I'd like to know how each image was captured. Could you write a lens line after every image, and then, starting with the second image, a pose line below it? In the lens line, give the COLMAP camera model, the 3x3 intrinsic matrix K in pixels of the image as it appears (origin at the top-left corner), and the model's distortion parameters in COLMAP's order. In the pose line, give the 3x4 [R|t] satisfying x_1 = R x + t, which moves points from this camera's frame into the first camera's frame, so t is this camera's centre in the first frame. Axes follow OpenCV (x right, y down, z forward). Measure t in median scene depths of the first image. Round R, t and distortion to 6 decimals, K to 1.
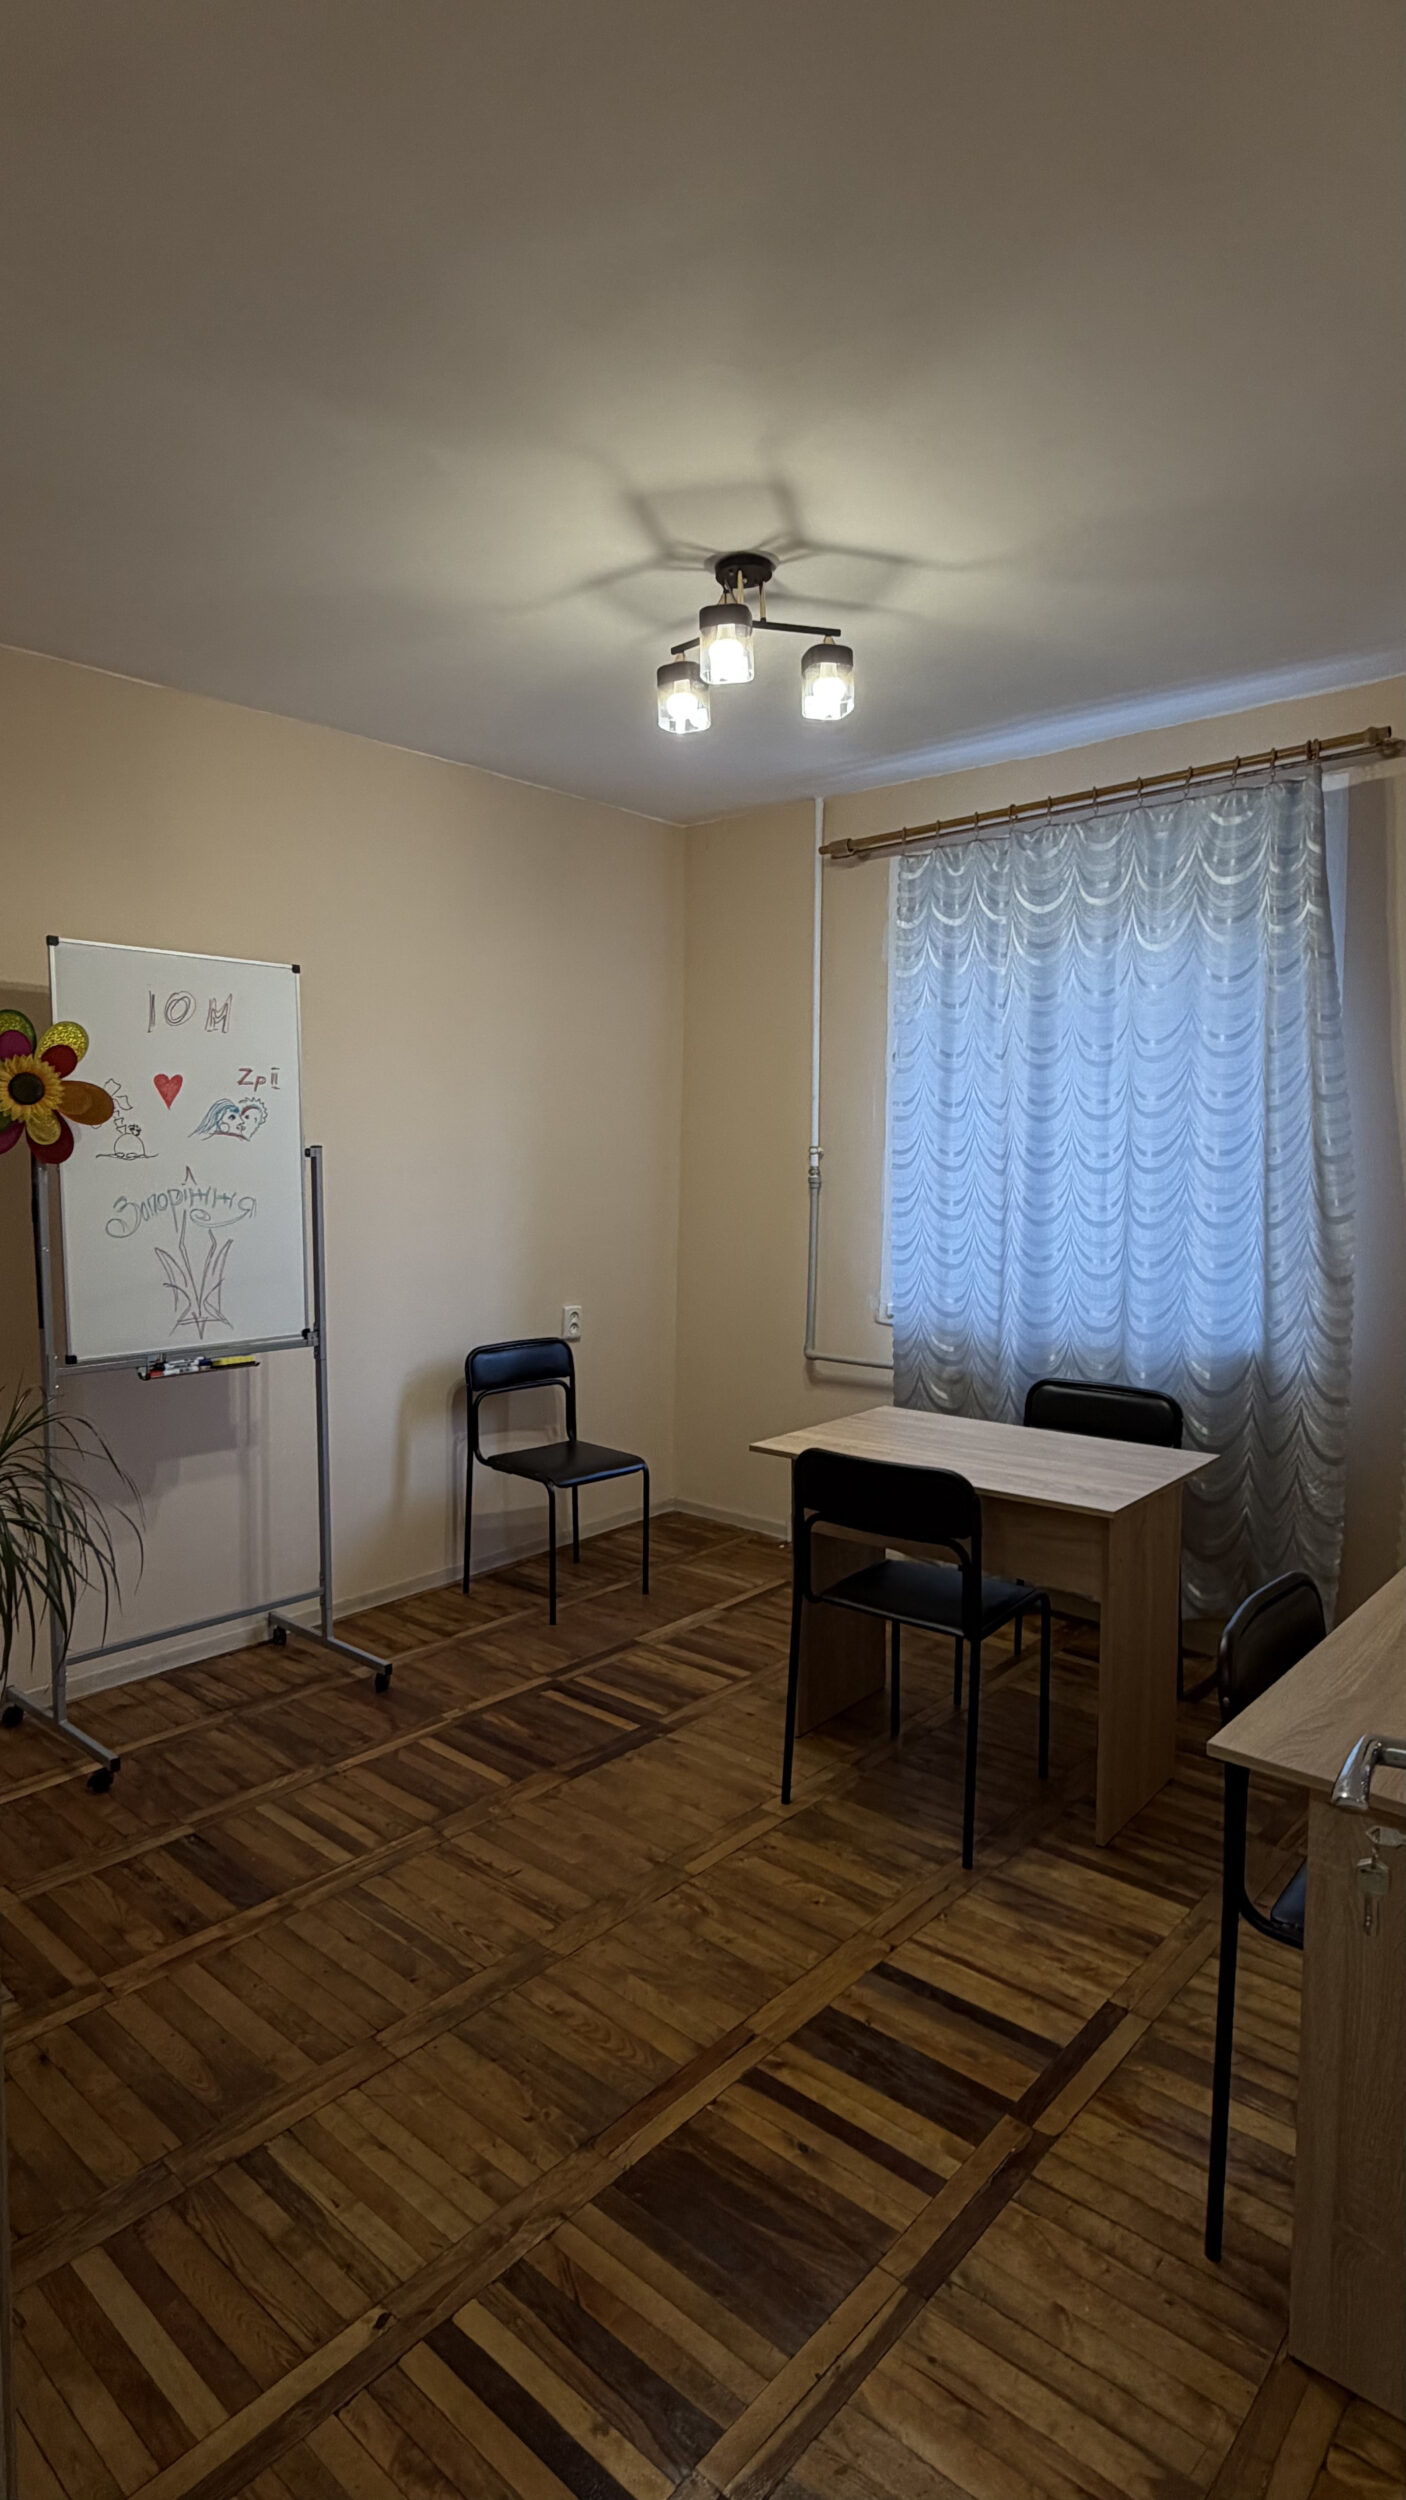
lens RADIAL K [[1293.5, 0, 703.0], [0, 1293.5, 1250.0], [0, 0, 1]] dist [-0.001951, -0.000869]
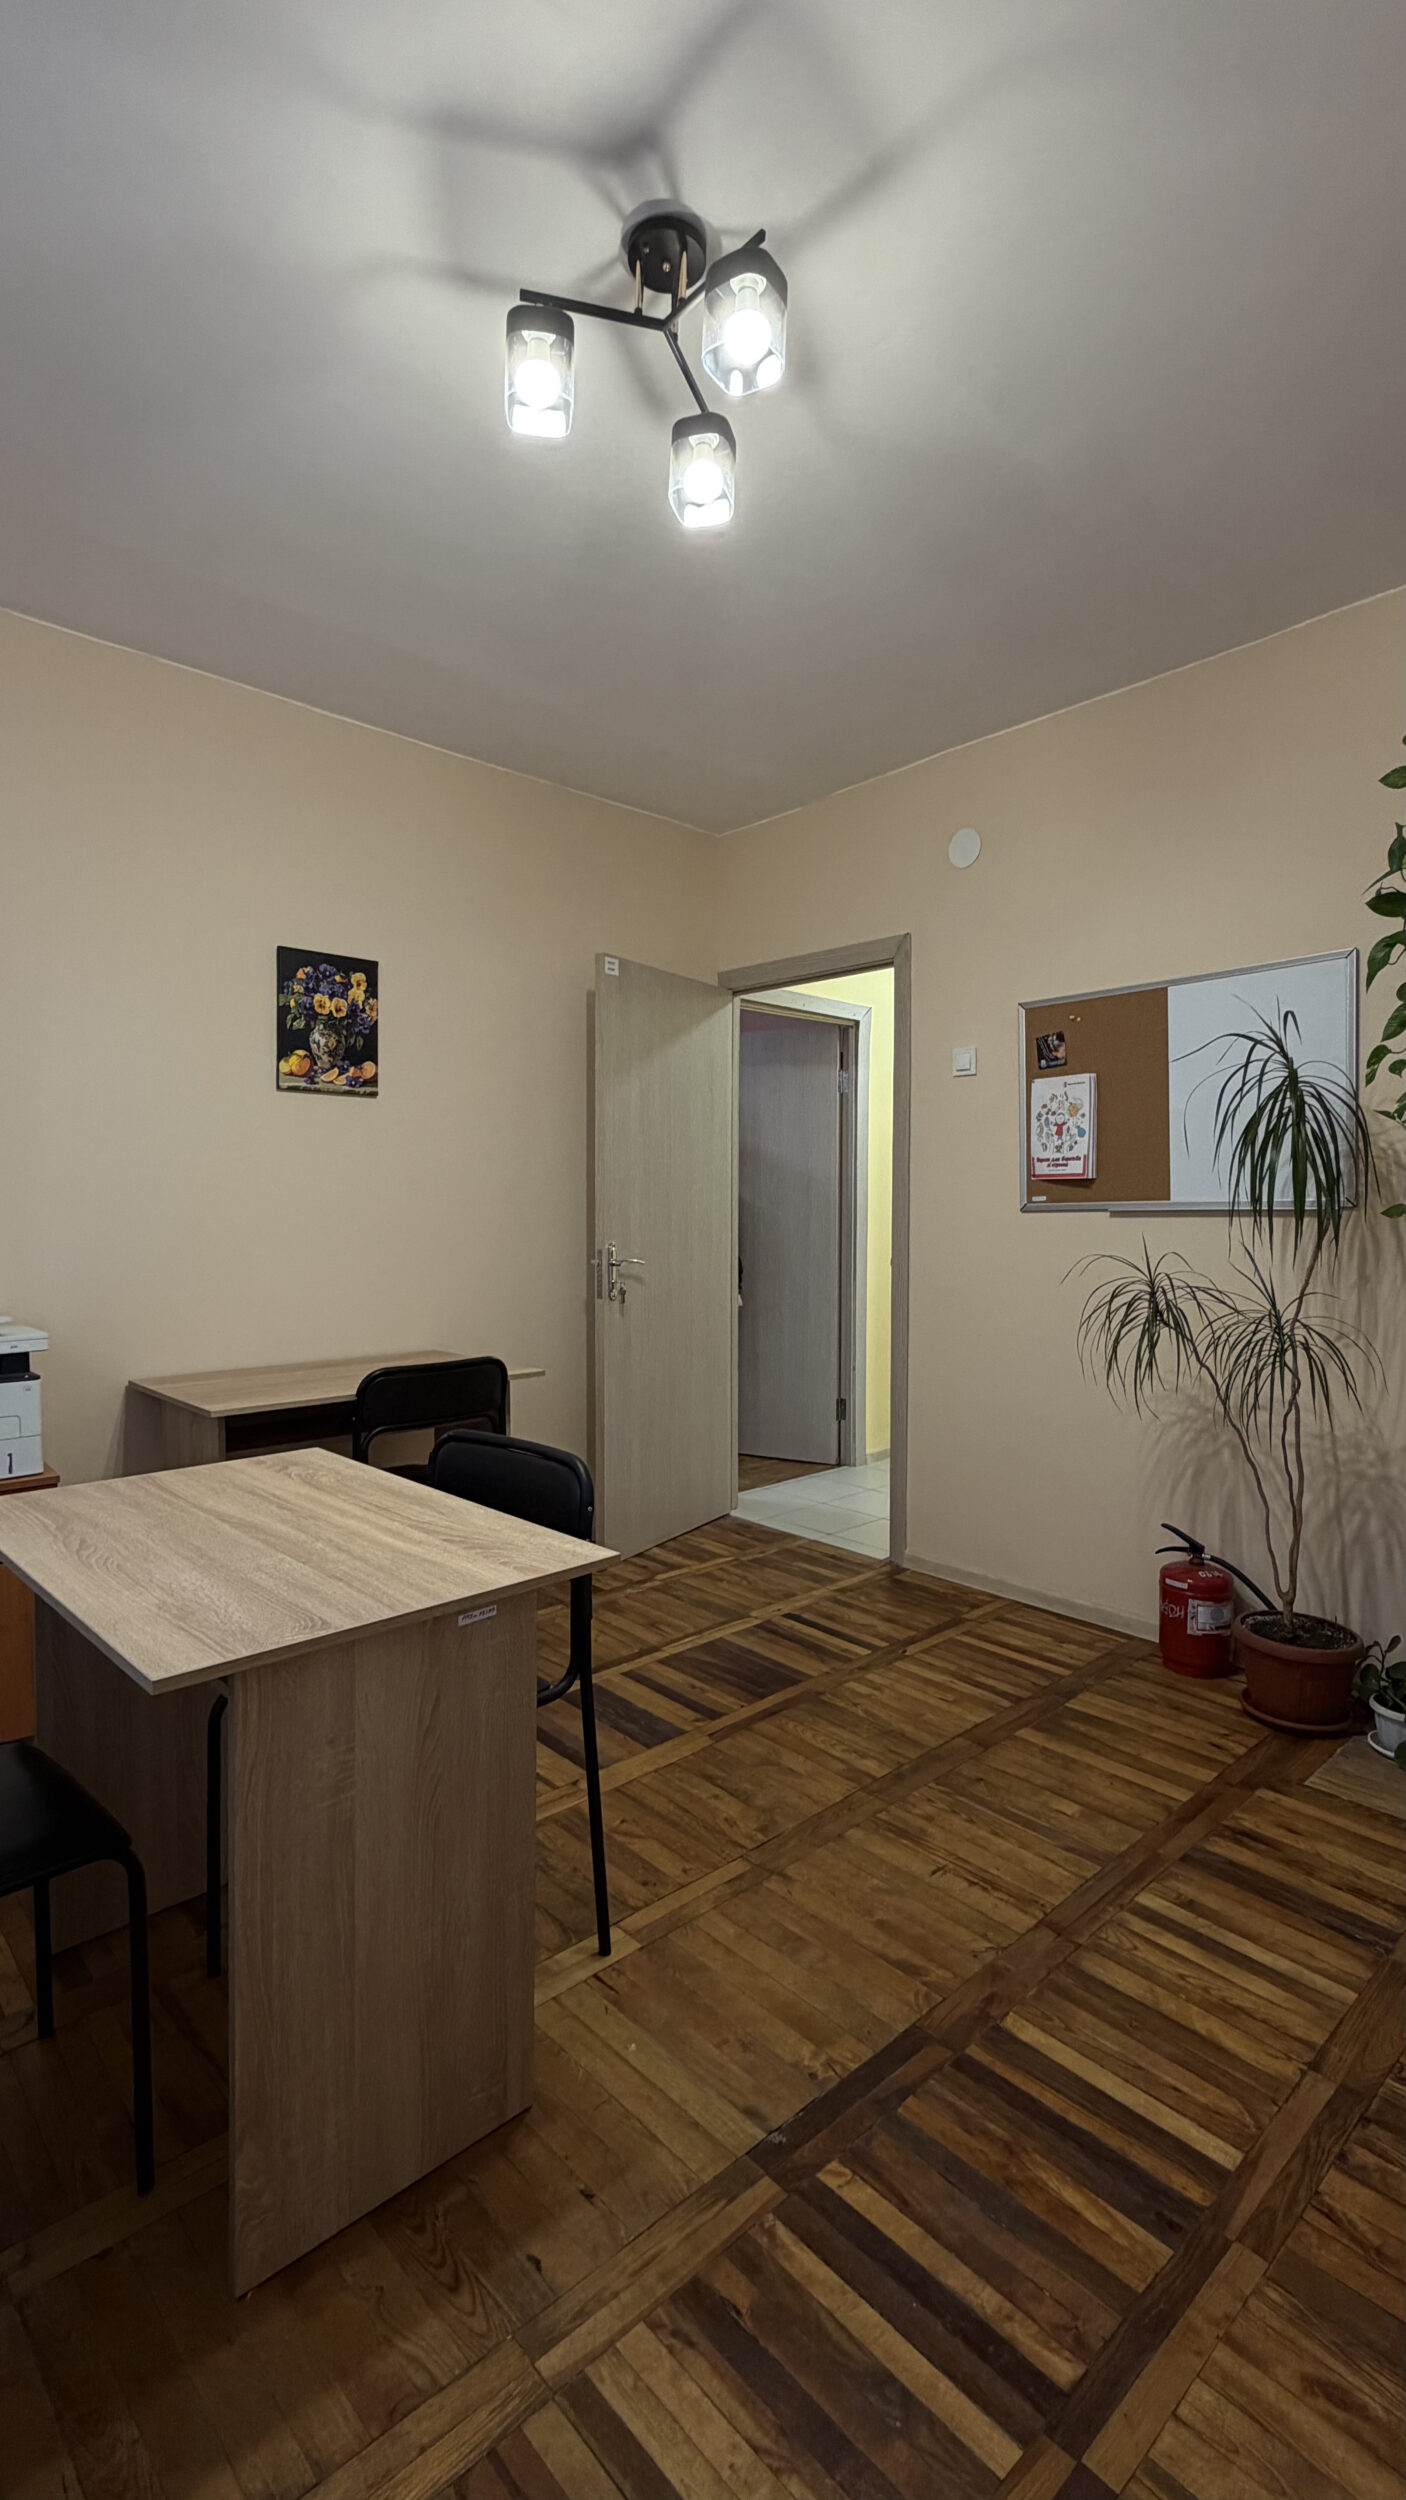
lens RADIAL K [[1124.2, 0, 703.0], [0, 1124.2, 1250.0], [0, 0, 1]] dist [0.000274, 0.000047]
pose [[-0.995340, -0.005925, 0.096250, -0.065692], [0.006349, 0.991918, 0.126721, -0.061528], [-0.096222, 0.126741, -0.987258, 2.067628]]
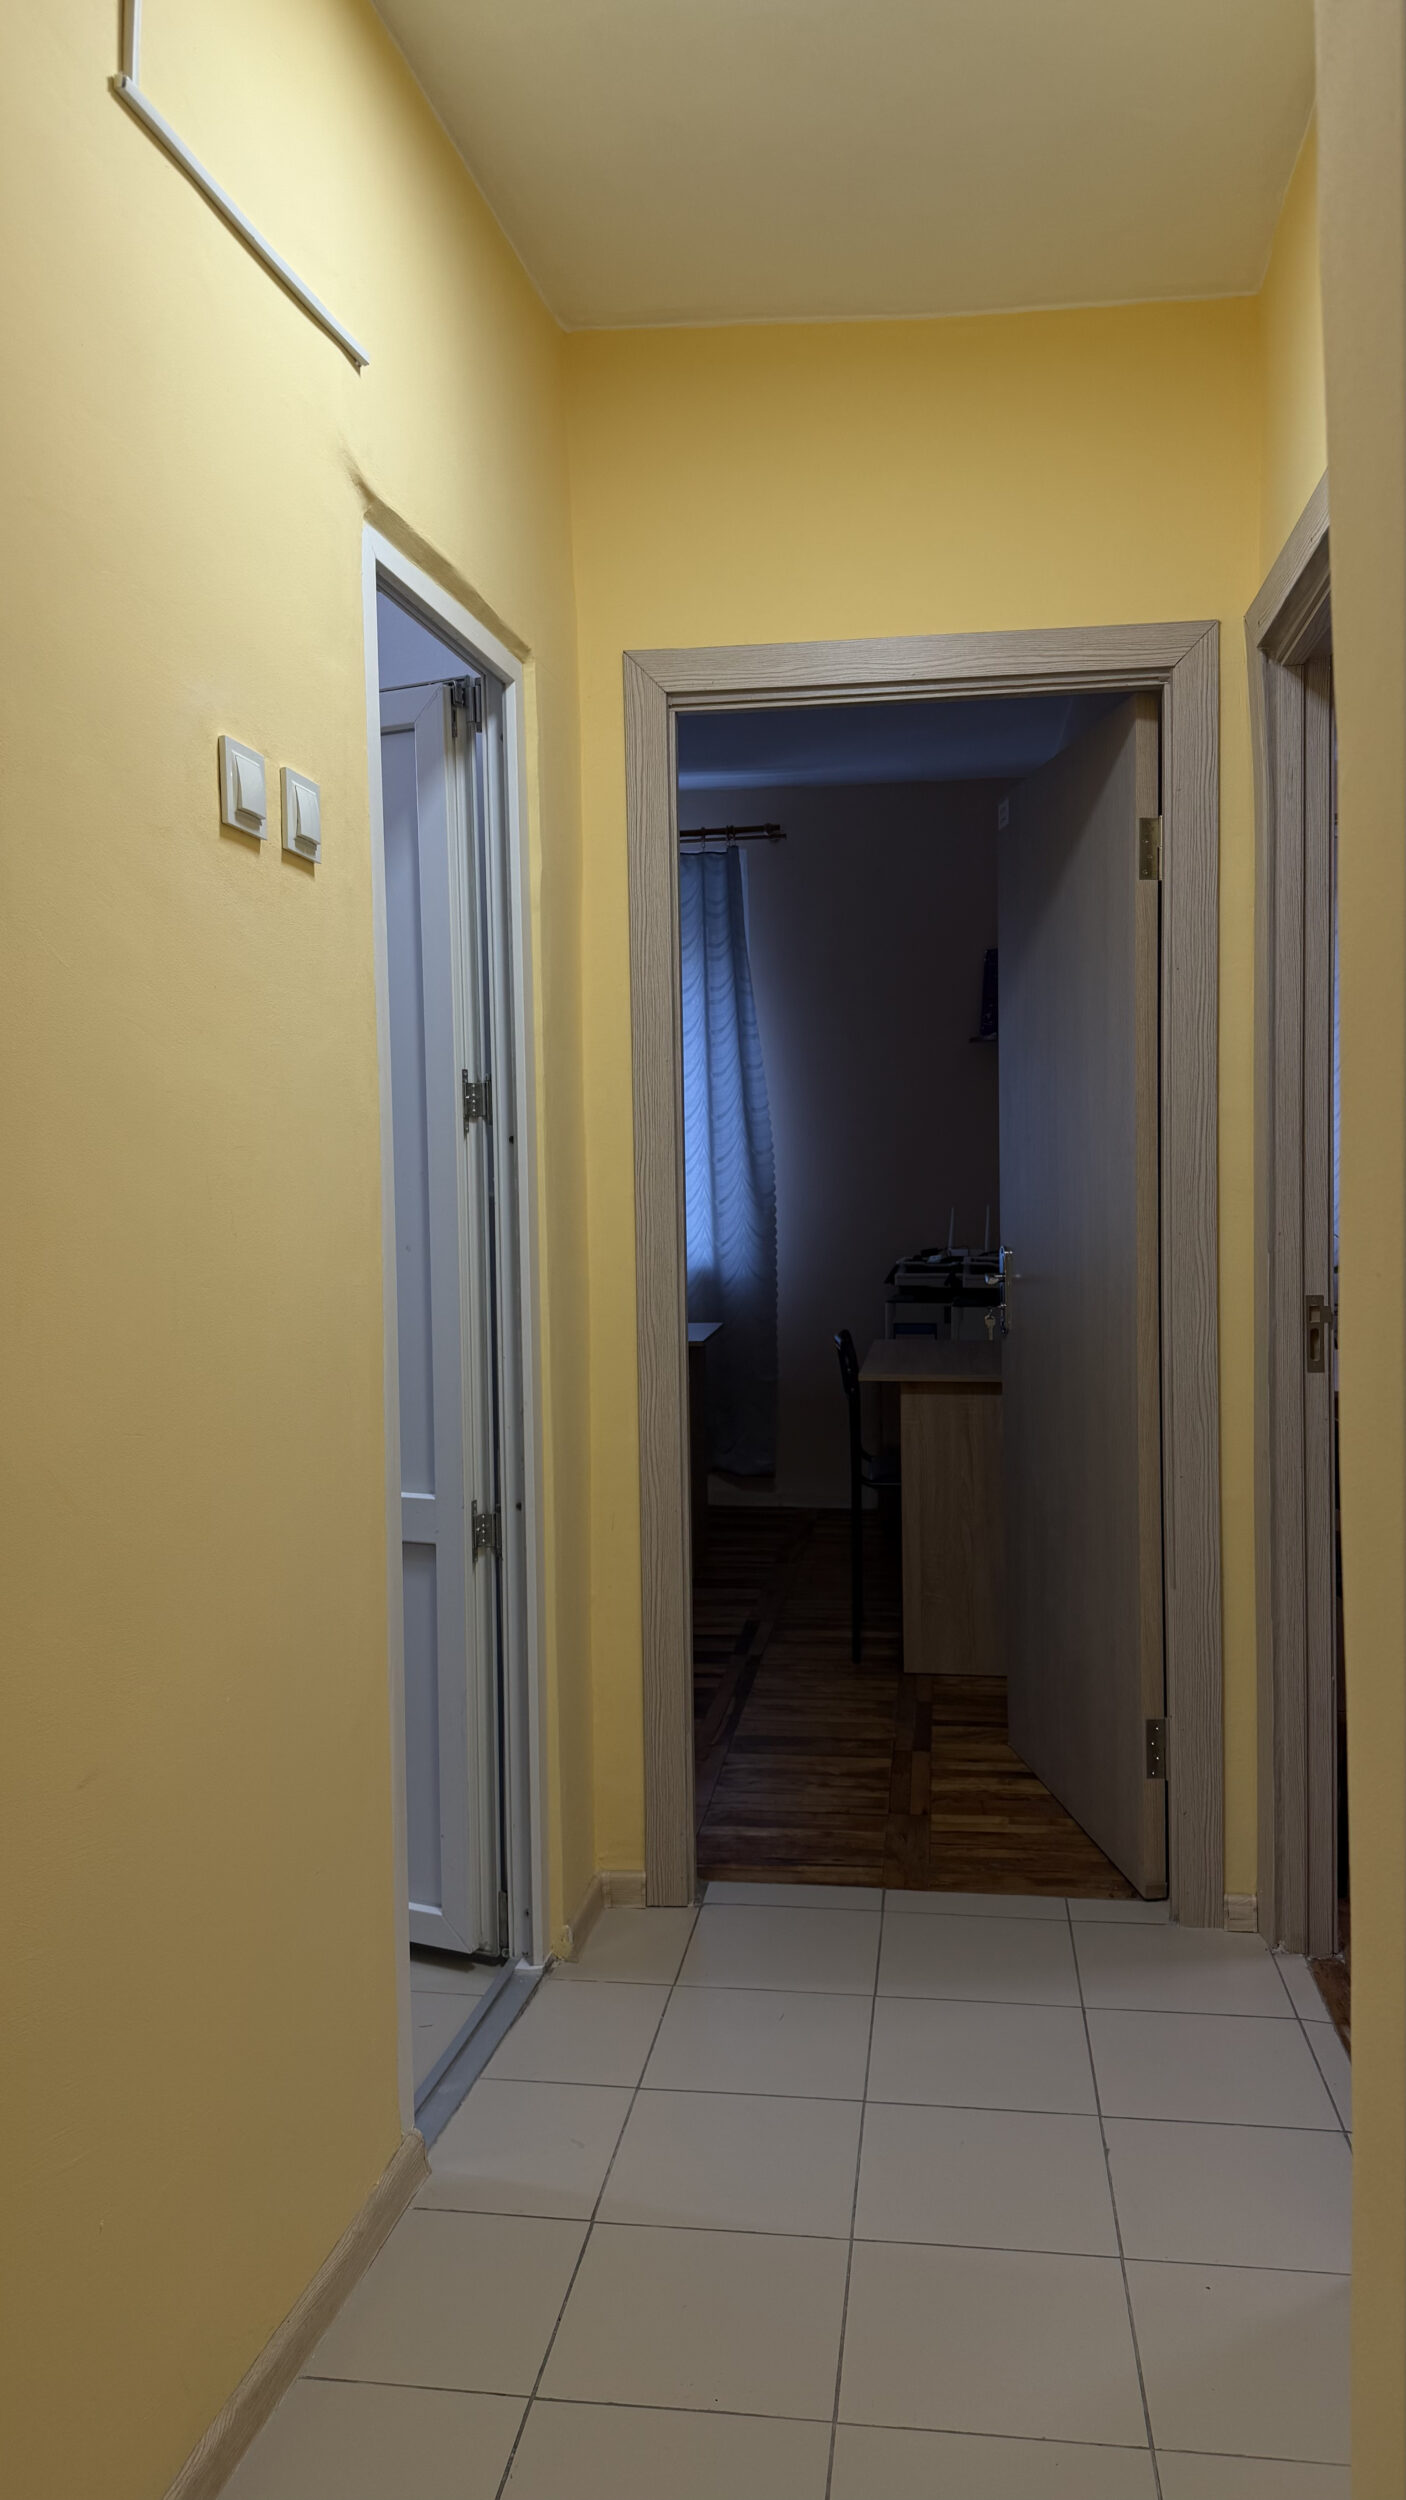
lens RADIAL K [[1726.8, 0, 703.0], [0, 1726.8, 1250.0], [0, 0, 1]] dist [0.000873, 0.000101]
pose [[0.832798, -0.035480, 0.552439, -0.935979], [0.055669, 0.998253, -0.019808, 0.159155], [-0.550771, 0.047250, 0.833318, -0.818623]]
